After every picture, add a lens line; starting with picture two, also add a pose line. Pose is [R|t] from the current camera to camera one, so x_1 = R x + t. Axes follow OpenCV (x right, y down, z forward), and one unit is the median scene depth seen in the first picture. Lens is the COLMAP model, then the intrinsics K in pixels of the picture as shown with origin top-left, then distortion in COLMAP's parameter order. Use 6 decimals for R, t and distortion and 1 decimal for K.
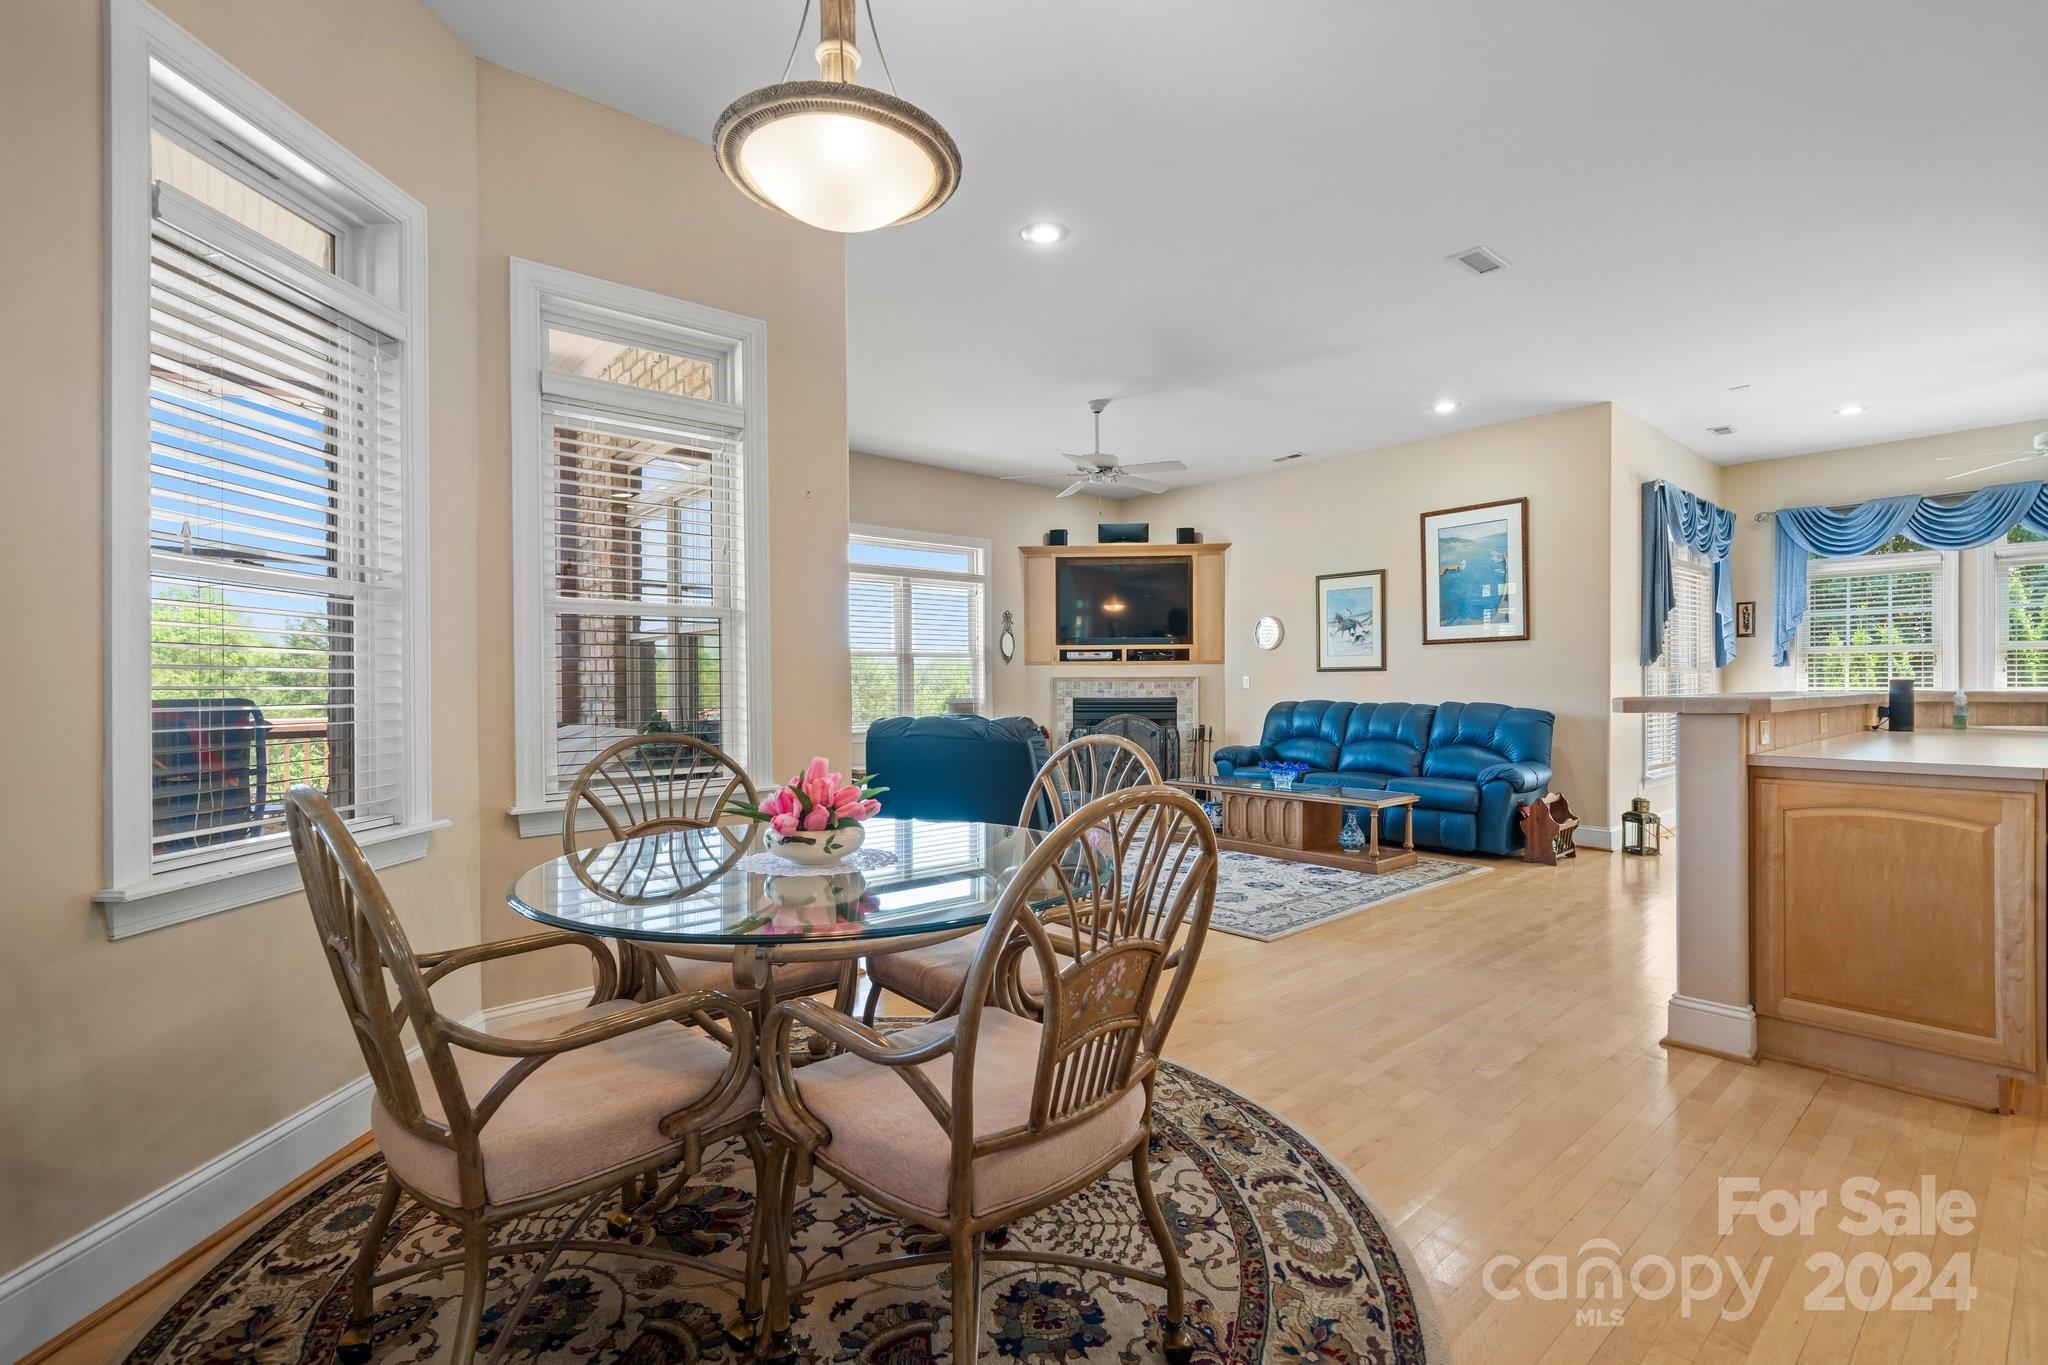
lens RADIAL K [[904.6, 0, 1024.0], [0, 904.6, 682.5], [0, 0, 1]] dist [-0.011053, -0.000290]
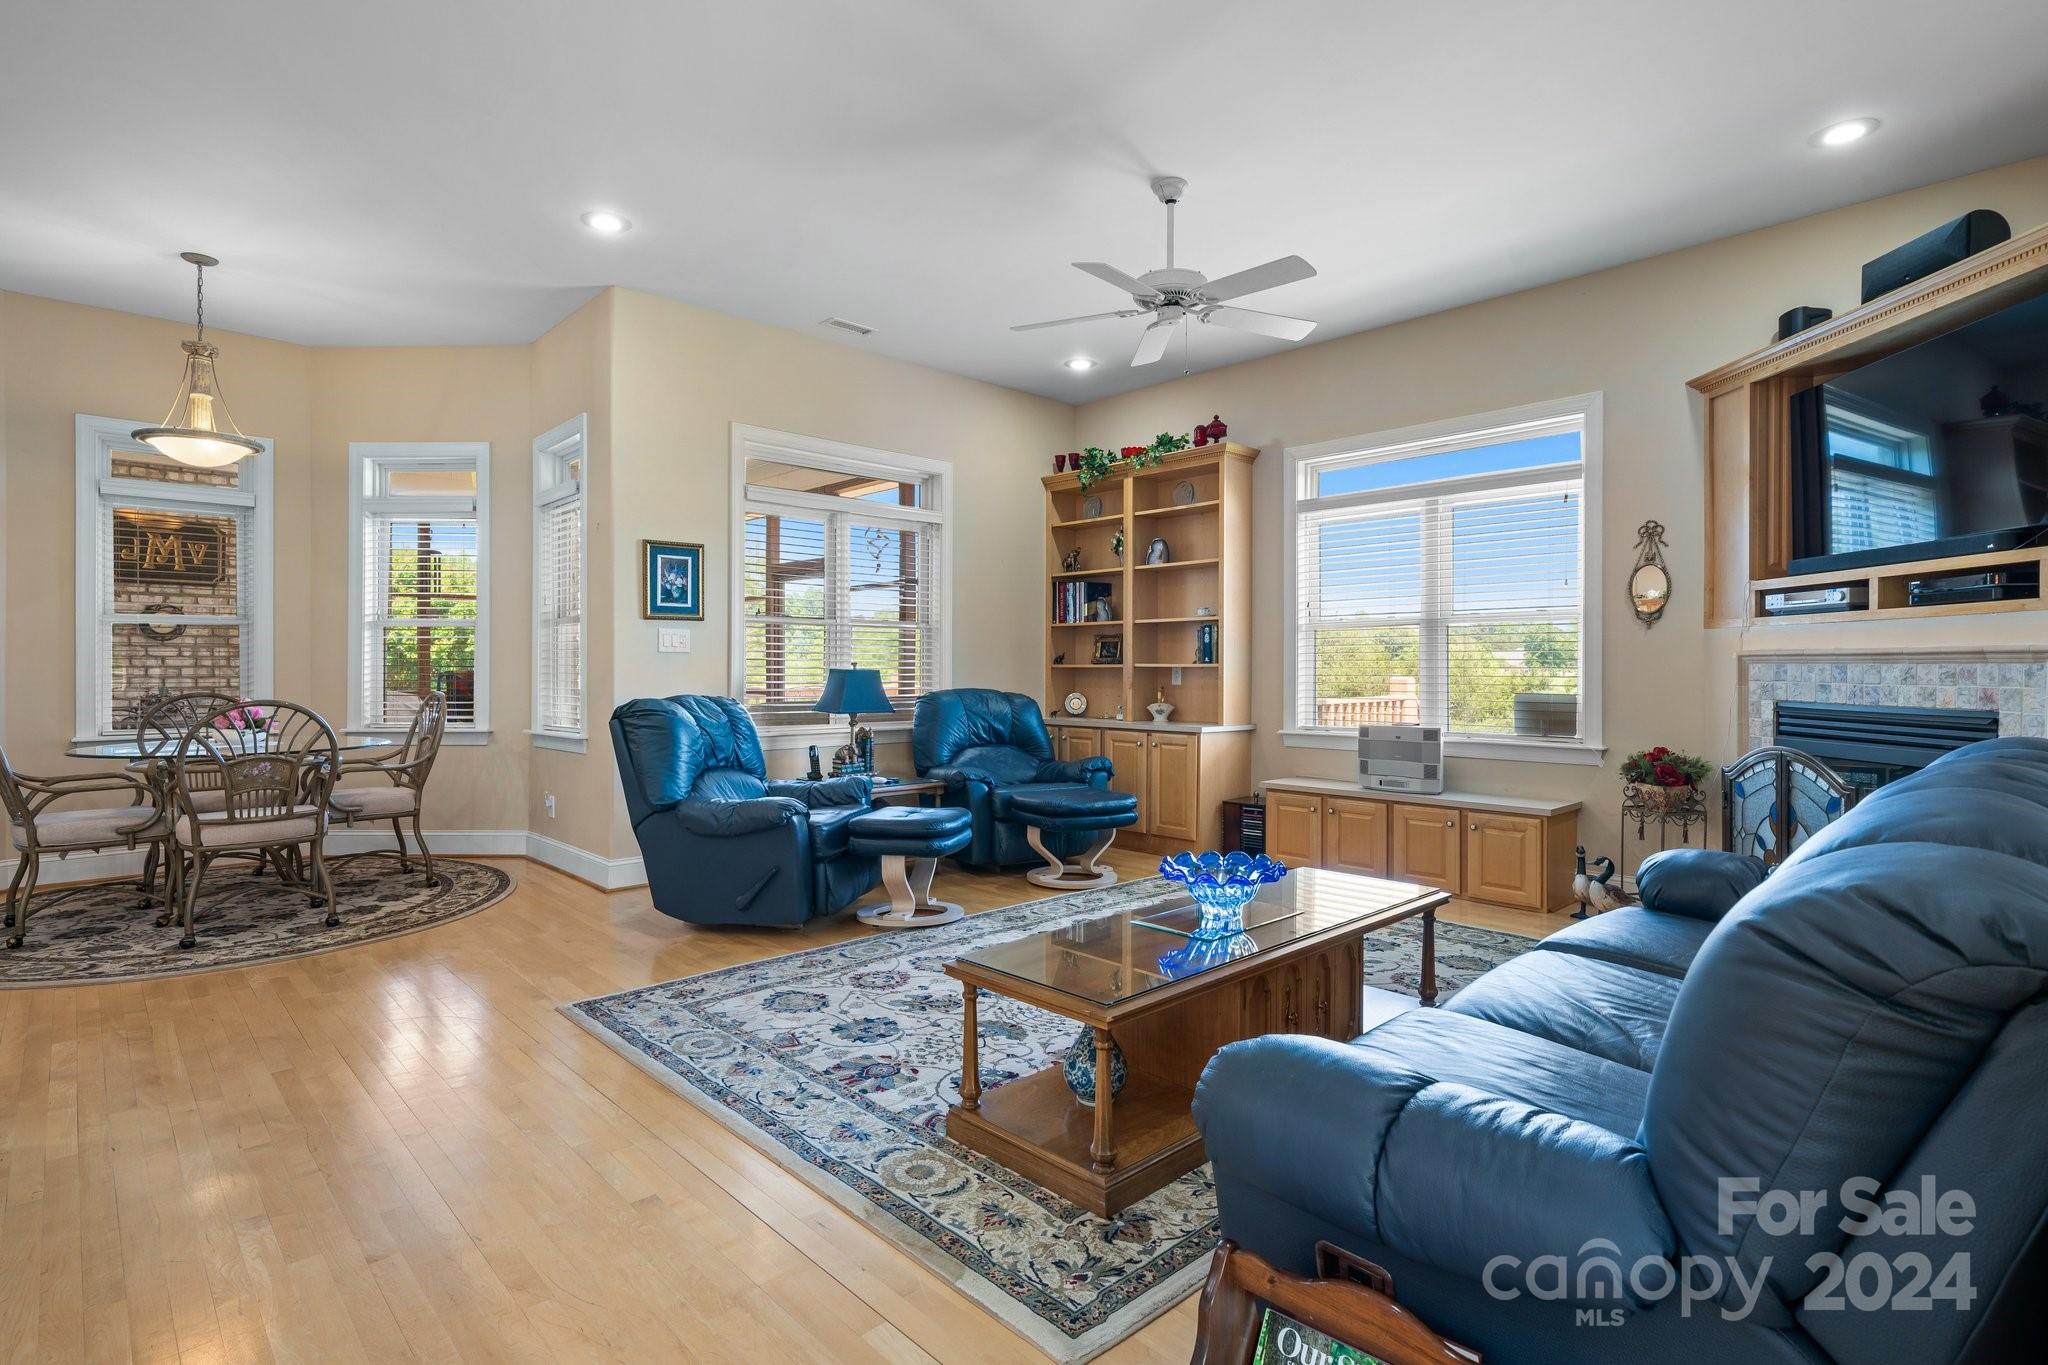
lens RADIAL K [[1033.2, 0, 1019.0], [0, 1033.2, 673.3], [0, 0, 1]] dist [0.003139, 0.000316]
pose [[0.039187, 0.011280, -0.999168, 0.618586], [0.001507, 0.999934, 0.011347, -0.002647], [0.999231, -0.001950, 0.039167, 0.726448]]
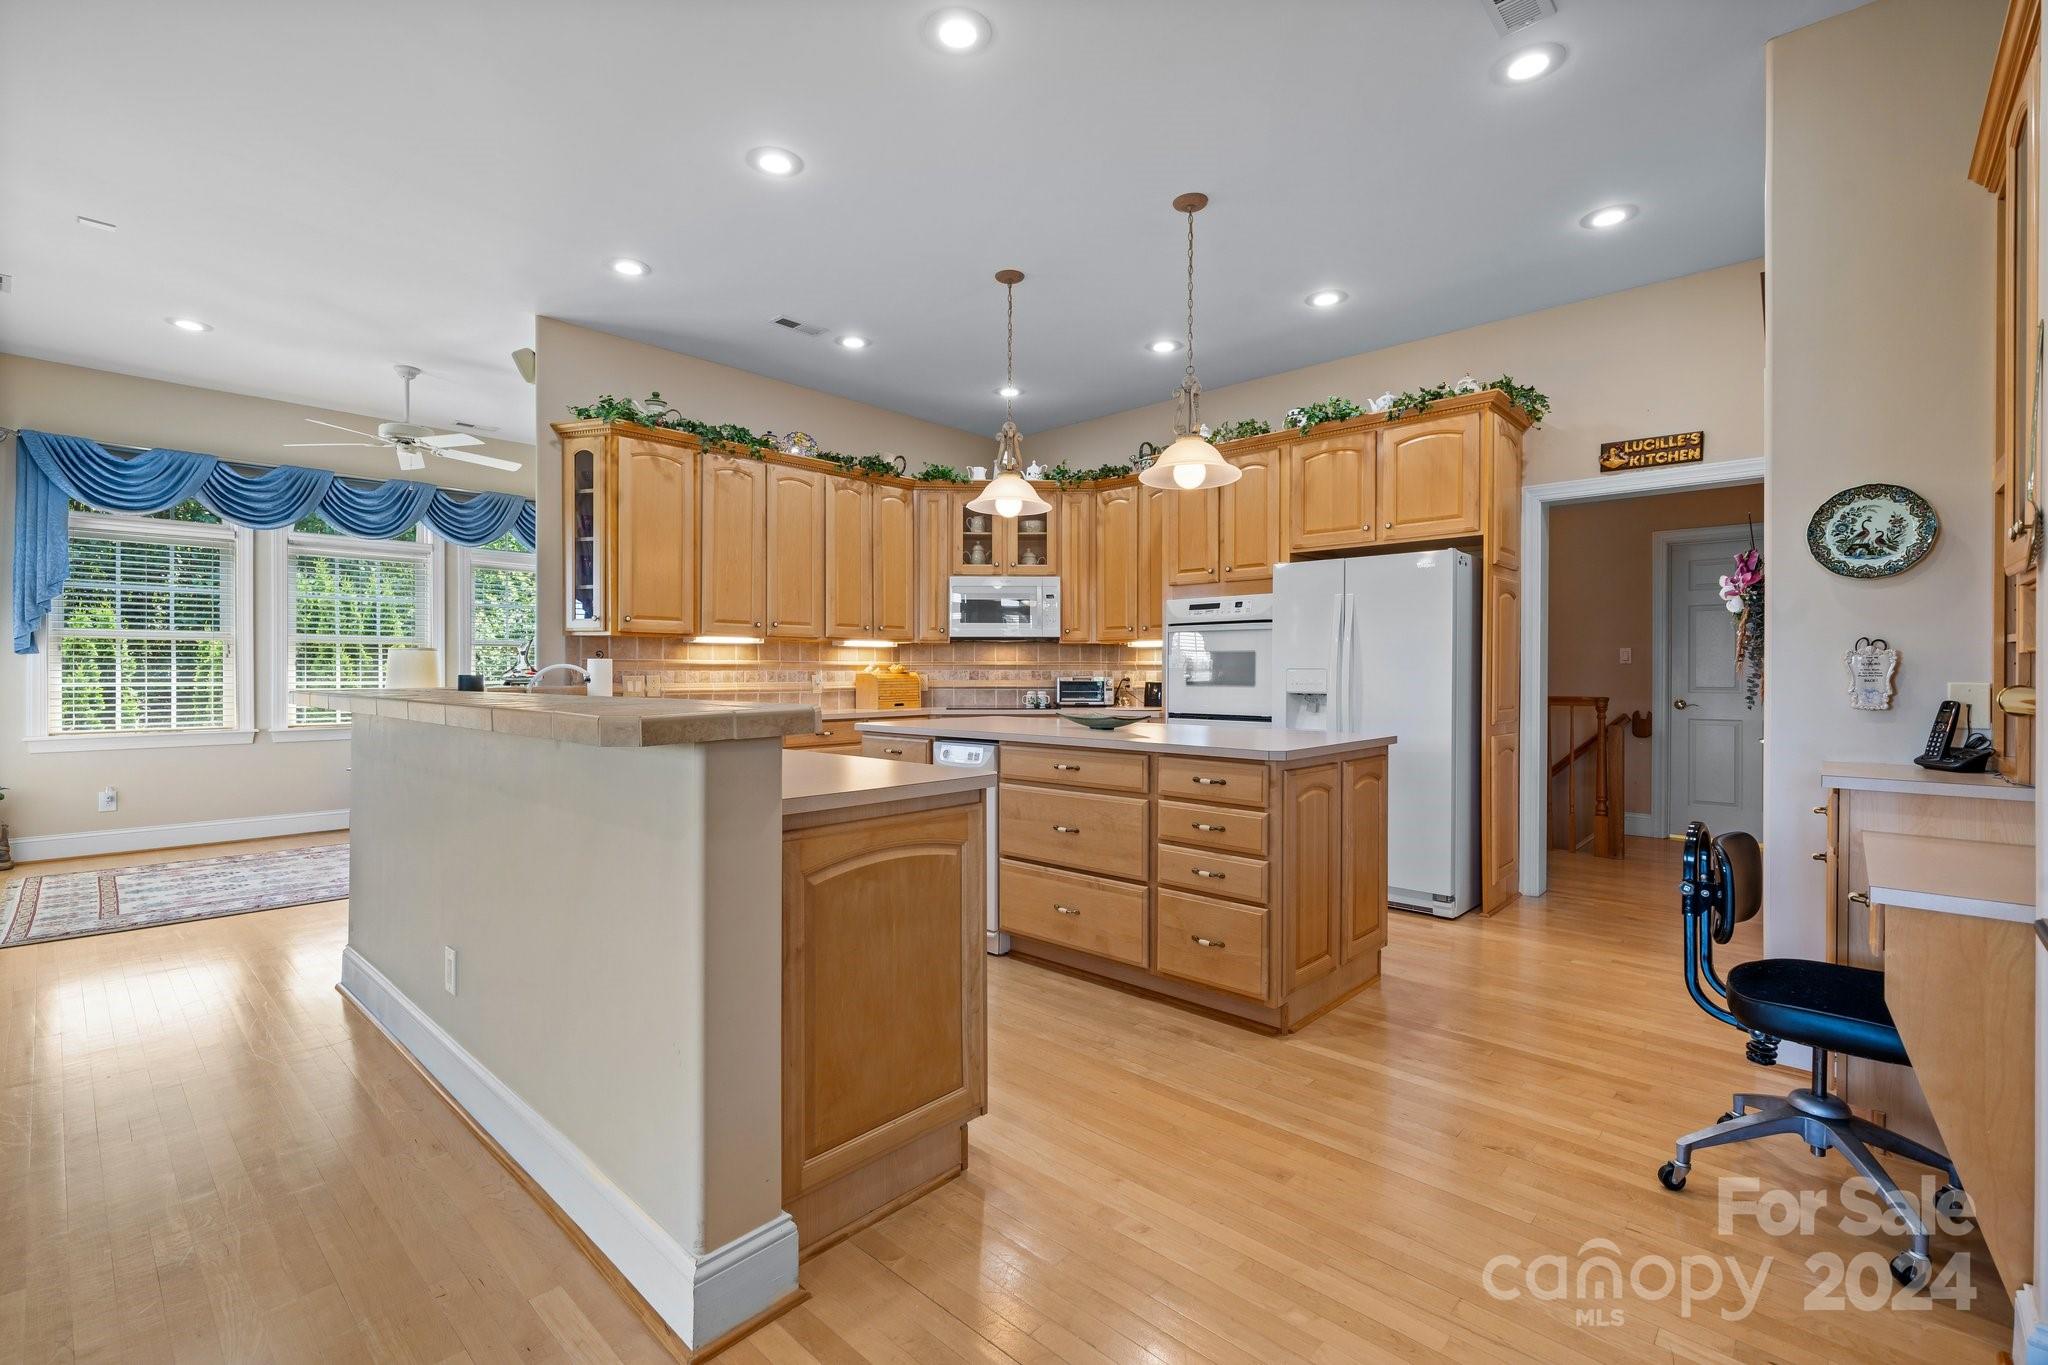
lens RADIAL K [[904.6, 0, 1024.0], [0, 904.6, 682.5], [0, 0, 1]] dist [-0.011053, -0.000290]
pose [[-0.112210, -0.006567, 0.993663, 0.062406], [-0.002151, 0.999977, 0.006366, -0.001653], [-0.993682, -0.001423, -0.112222, 0.322899]]
